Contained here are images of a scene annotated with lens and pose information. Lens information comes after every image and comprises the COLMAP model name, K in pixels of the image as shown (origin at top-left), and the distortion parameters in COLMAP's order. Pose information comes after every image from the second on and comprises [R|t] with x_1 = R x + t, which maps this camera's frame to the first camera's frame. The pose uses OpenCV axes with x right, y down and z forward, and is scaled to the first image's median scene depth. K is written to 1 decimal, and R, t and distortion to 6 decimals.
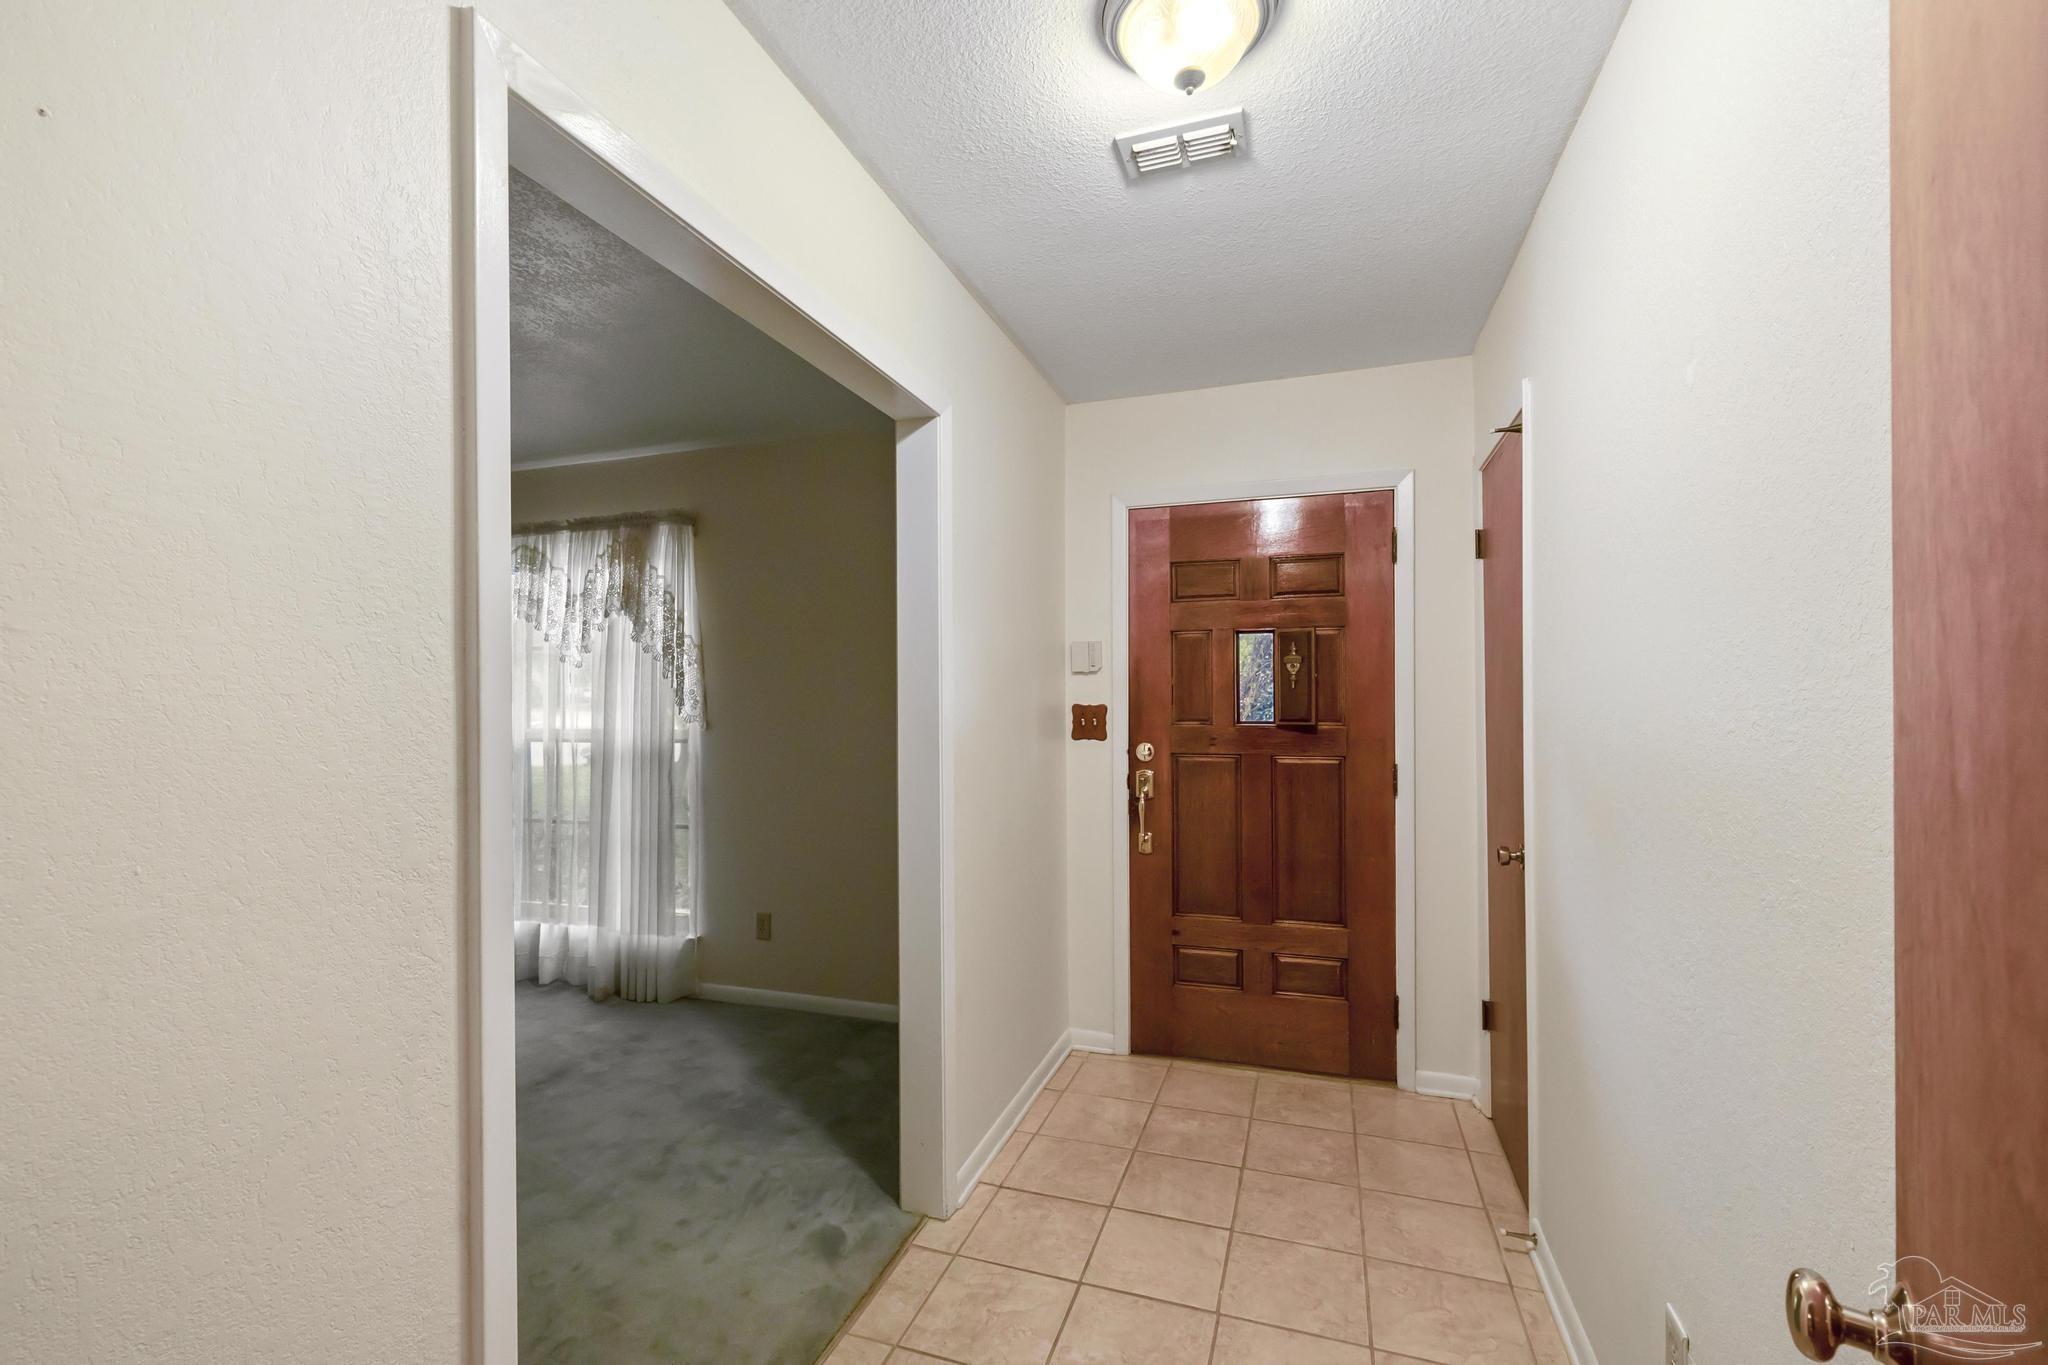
lens RADIAL K [[867.6, 0, 1029.1], [0, 867.6, 687.2], [0, 0, 1]] dist [-0.004944, 0.005895]
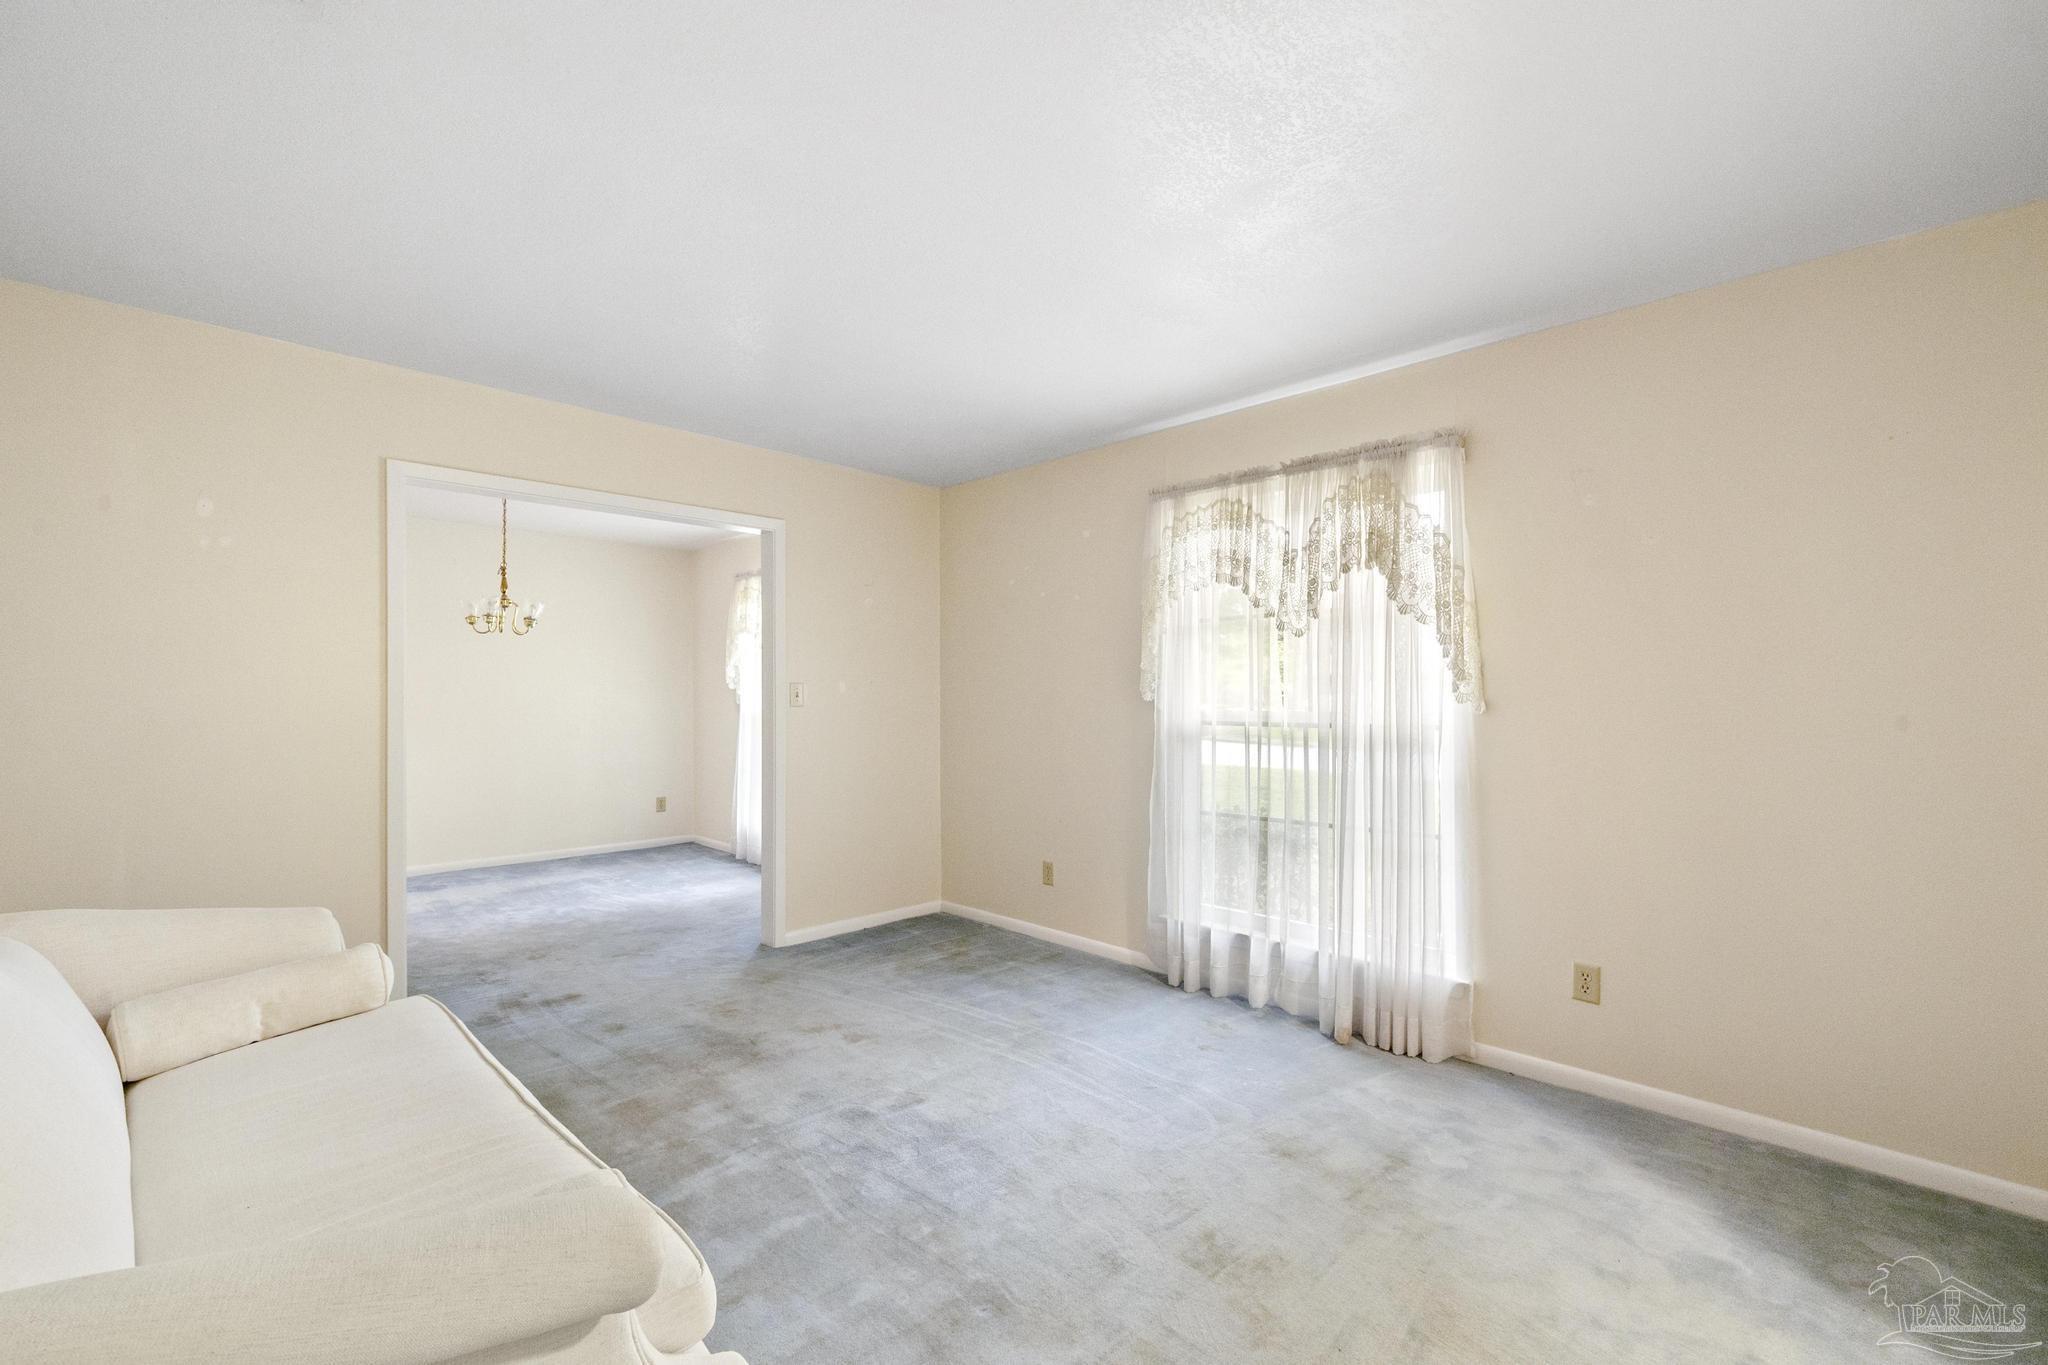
lens RADIAL K [[867.6, 0, 1022.5], [0, 867.6, 686.1], [0, 0, 1]] dist [-0.004944, 0.005895]
pose [[0.895675, 0.003588, -0.444695, -0.390704], [-0.002464, 0.999992, 0.003106, 0.023851], [0.444702, -0.001687, 0.895677, 0.132439]]
